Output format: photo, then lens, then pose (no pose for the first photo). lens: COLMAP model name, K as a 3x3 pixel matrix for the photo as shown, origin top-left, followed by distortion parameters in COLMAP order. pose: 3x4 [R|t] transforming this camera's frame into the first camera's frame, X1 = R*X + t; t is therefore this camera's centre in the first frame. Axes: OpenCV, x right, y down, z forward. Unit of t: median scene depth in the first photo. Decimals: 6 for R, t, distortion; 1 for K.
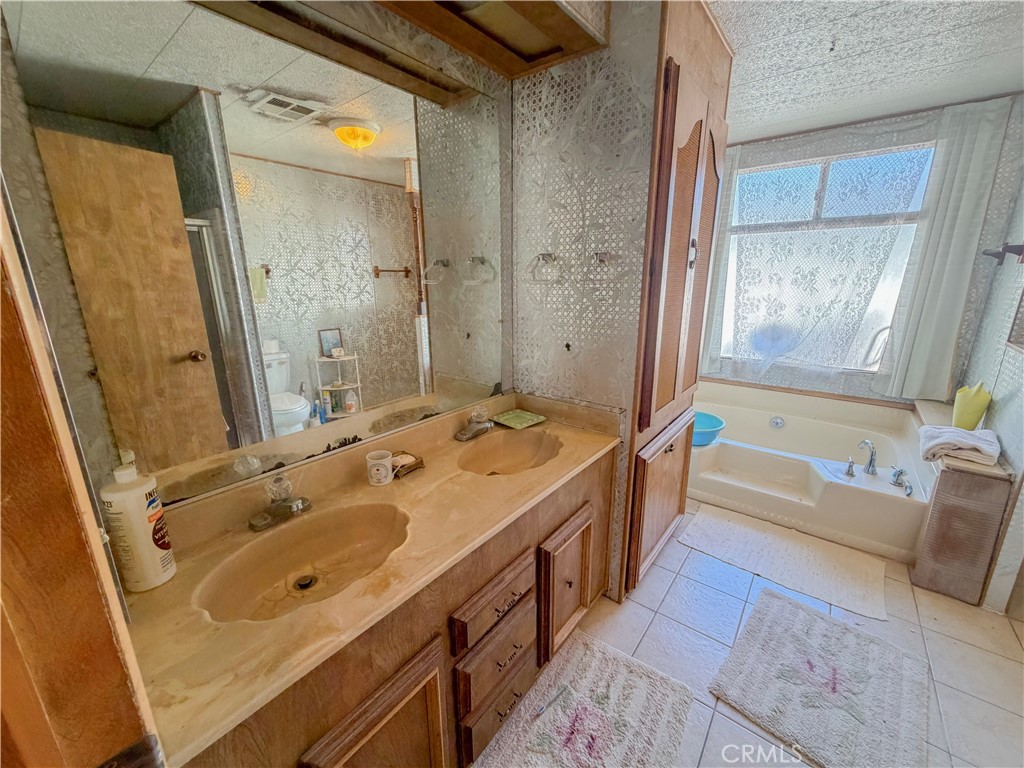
lens RADIAL K [[409.1, 0, 508.9], [0, 409.1, 383.3], [0, 0, 1]] dist [-0.000664, 0.000363]
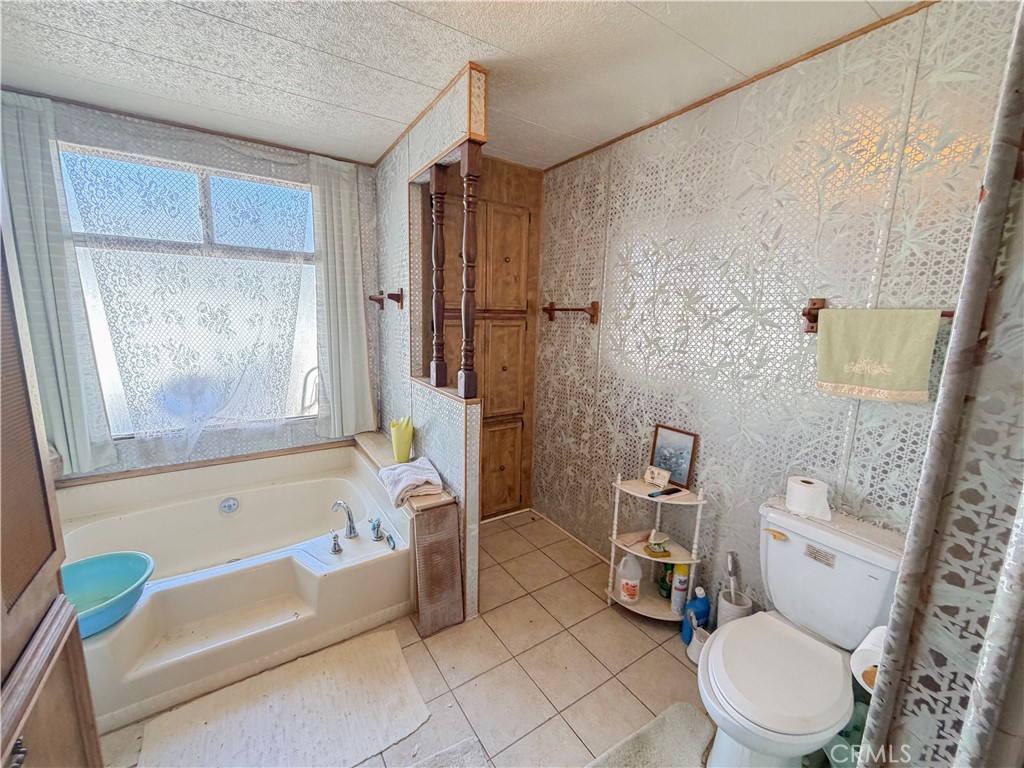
lens RADIAL K [[409.1, 0, 510.7], [0, 409.1, 385.2], [0, 0, 1]] dist [-0.000664, 0.000363]
pose [[0.310339, -0.147173, 0.939164, 0.170887], [0.211513, 0.973868, 0.082719, -0.087841], [-0.926796, 0.172975, 0.333359, 0.277098]]
